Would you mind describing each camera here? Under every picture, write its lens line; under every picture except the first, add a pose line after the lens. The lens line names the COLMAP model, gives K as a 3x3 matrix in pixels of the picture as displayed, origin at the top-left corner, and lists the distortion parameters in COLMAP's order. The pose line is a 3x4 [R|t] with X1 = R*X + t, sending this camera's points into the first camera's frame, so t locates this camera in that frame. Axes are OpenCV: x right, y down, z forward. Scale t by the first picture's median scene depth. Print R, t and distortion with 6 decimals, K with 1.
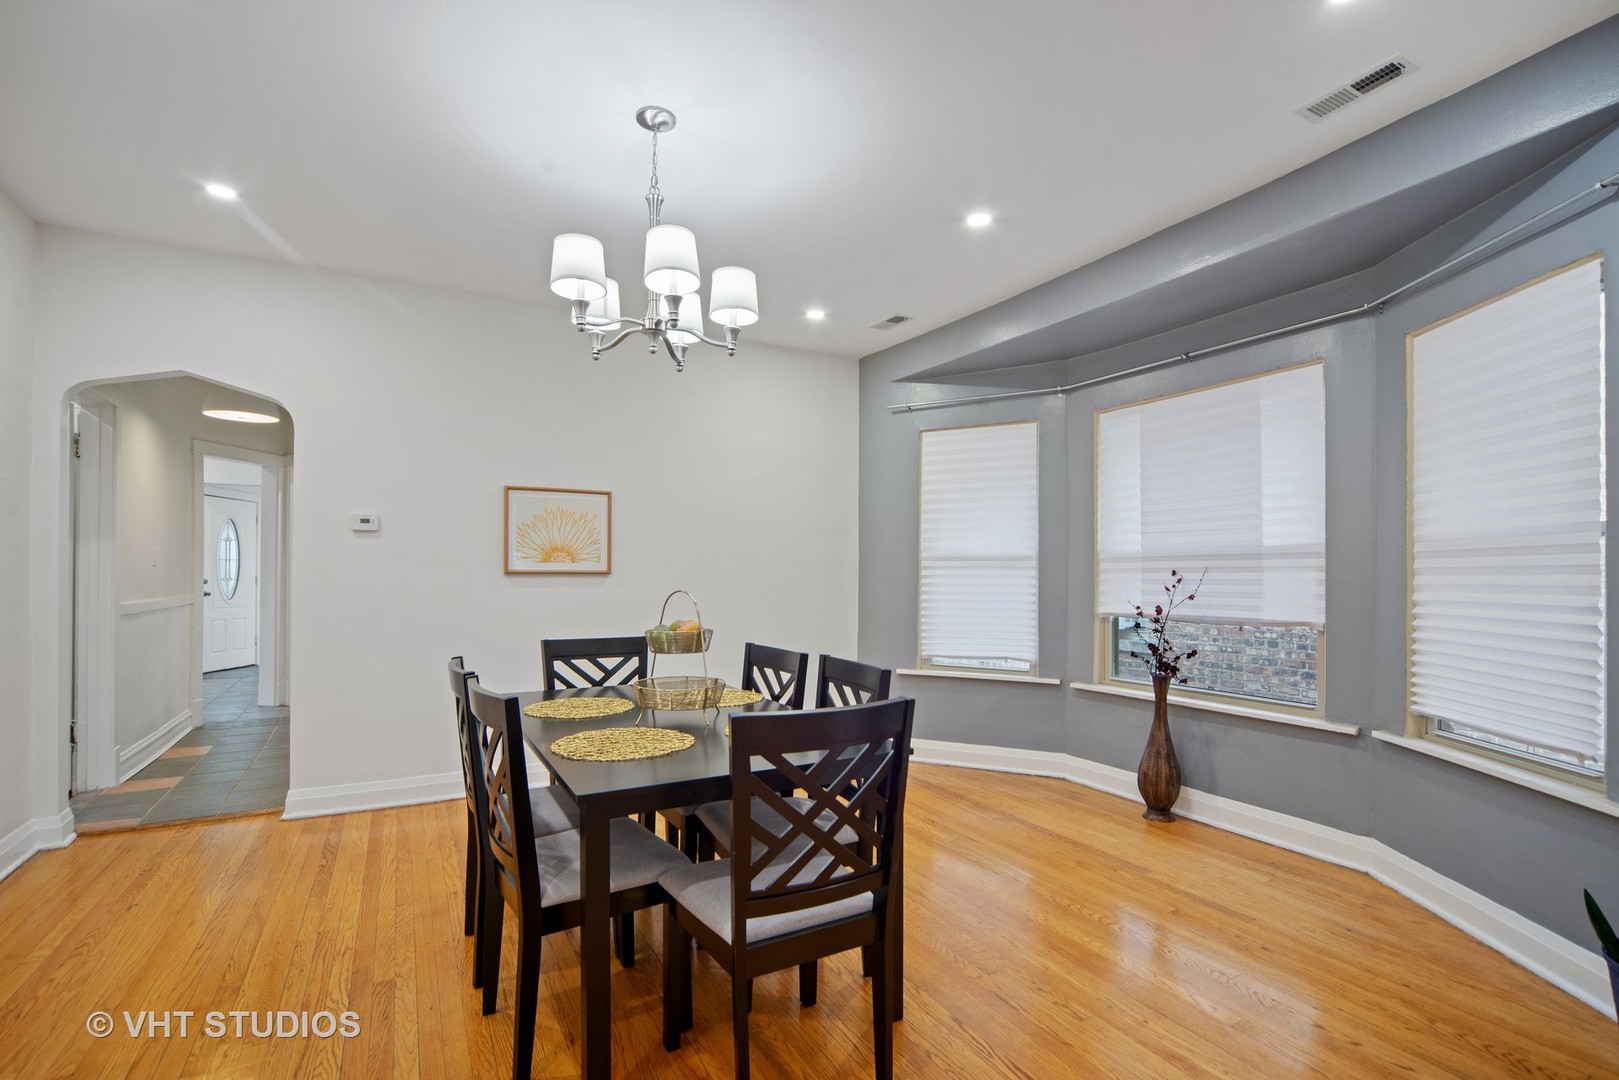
lens RADIAL K [[775.9, 0, 810.2], [0, 775.9, 568.3], [0, 0, 1]] dist [-0.005346, 0.000300]
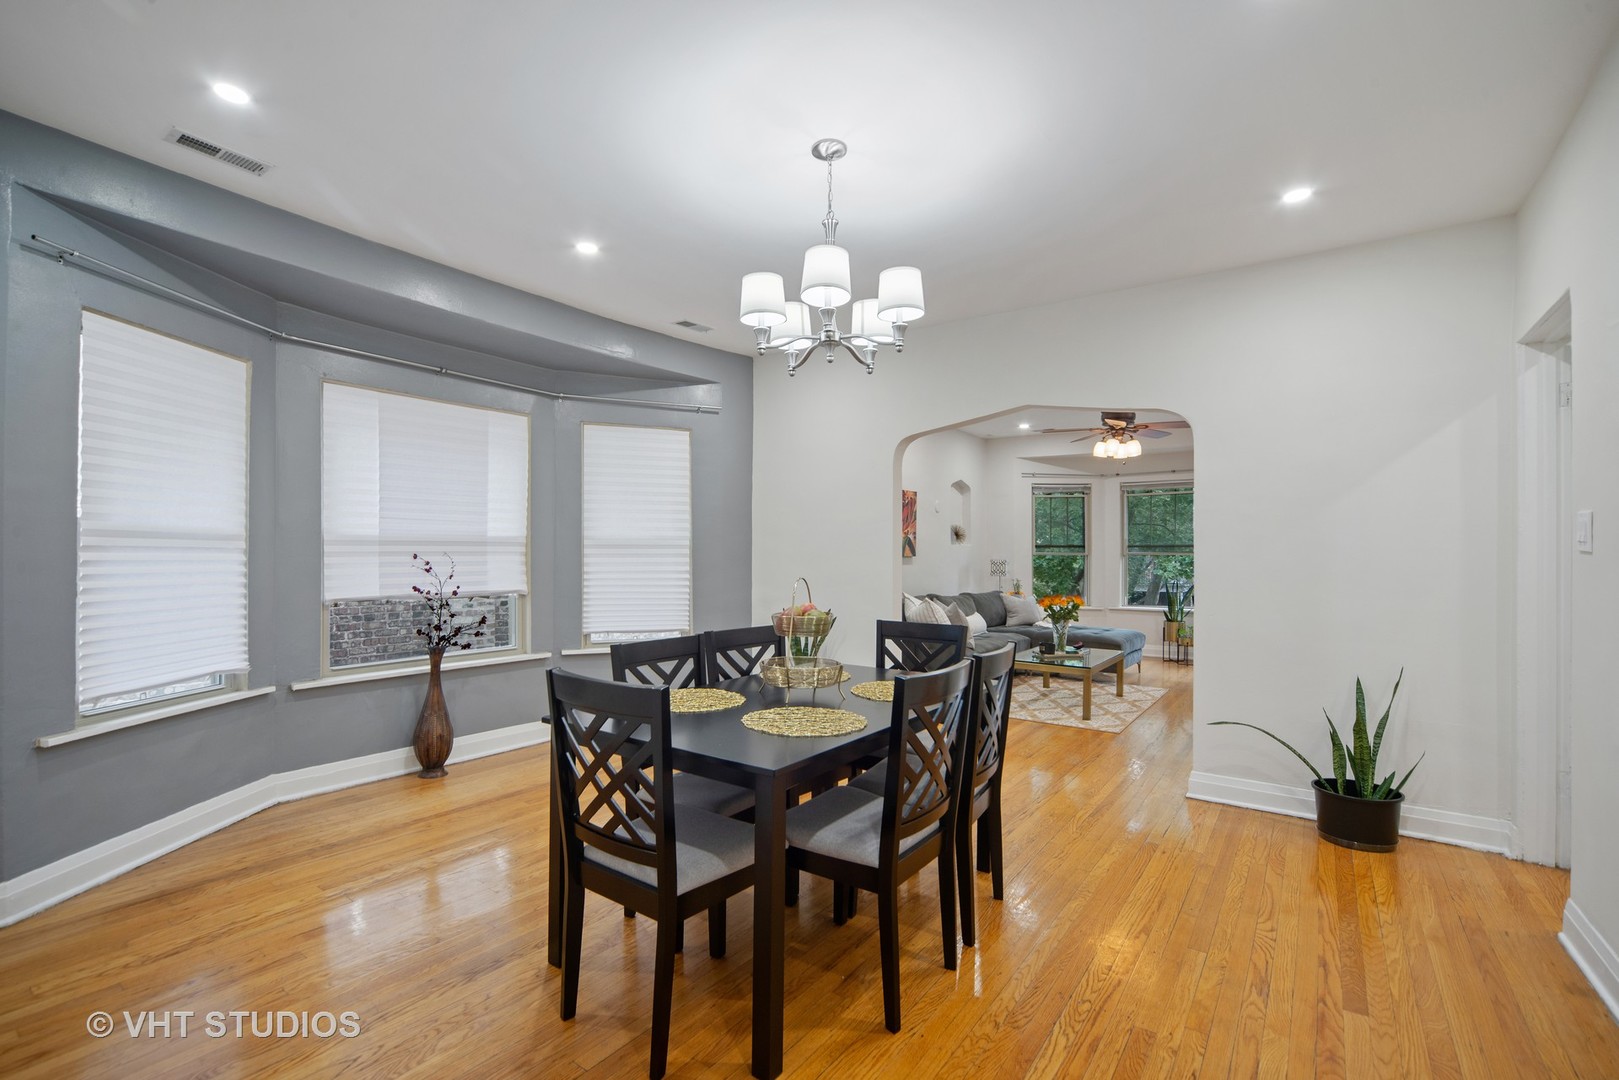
lens RADIAL K [[775.9, 0, 806.9], [0, 775.9, 548.1], [0, 0, 1]] dist [-0.005346, 0.000300]
pose [[-0.472645, 0.005421, 0.881236, -0.774223], [-0.007768, 0.999917, -0.010318, 0.001336], [-0.881219, -0.011722, -0.472563, 1.035063]]
